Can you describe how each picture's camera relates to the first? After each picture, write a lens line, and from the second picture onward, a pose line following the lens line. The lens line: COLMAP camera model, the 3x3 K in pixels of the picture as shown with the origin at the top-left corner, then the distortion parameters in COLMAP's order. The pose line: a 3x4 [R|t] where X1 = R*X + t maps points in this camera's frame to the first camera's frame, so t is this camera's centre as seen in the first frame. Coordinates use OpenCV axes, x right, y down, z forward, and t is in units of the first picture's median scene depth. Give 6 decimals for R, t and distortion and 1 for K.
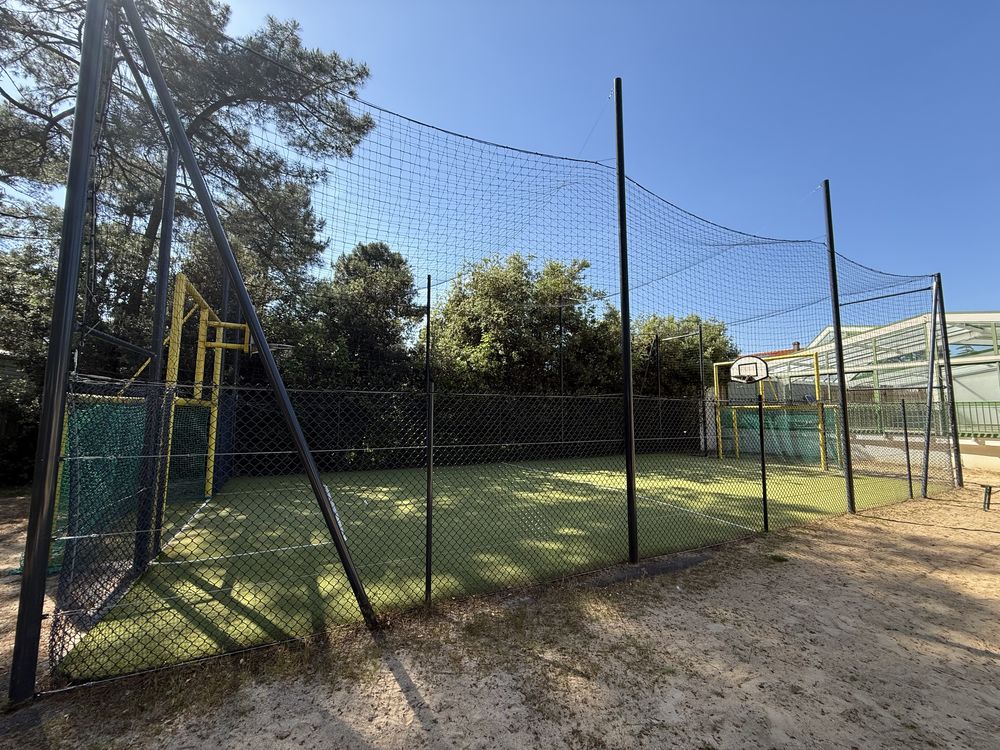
lens RADIAL K [[398.3, 0, 497.5], [0, 398.3, 375.0], [0, 0, 1]] dist [0.000598, 0.000245]
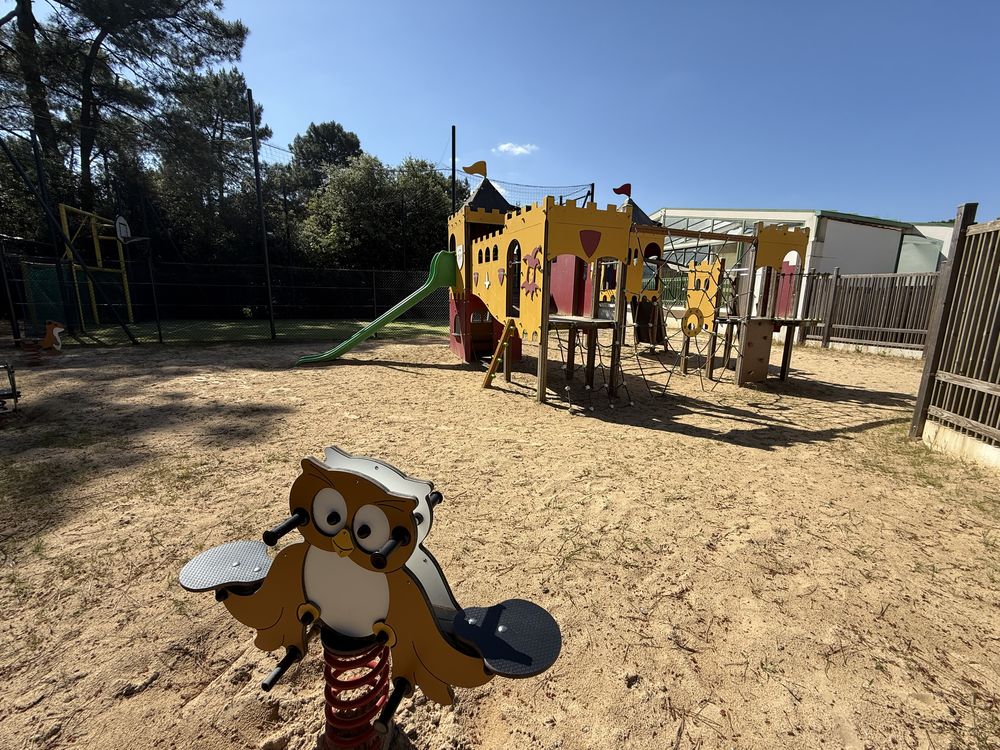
lens RADIAL K [[398.3, 0, 497.5], [0, 398.3, 375.0], [0, 0, 1]] dist [0.000598, 0.000245]
pose [[0.997383, 0.024517, -0.068015, 0.608192], [-0.004525, 0.960073, 0.279713, 0.008257], [0.072157, -0.278674, 0.957671, -0.365188]]
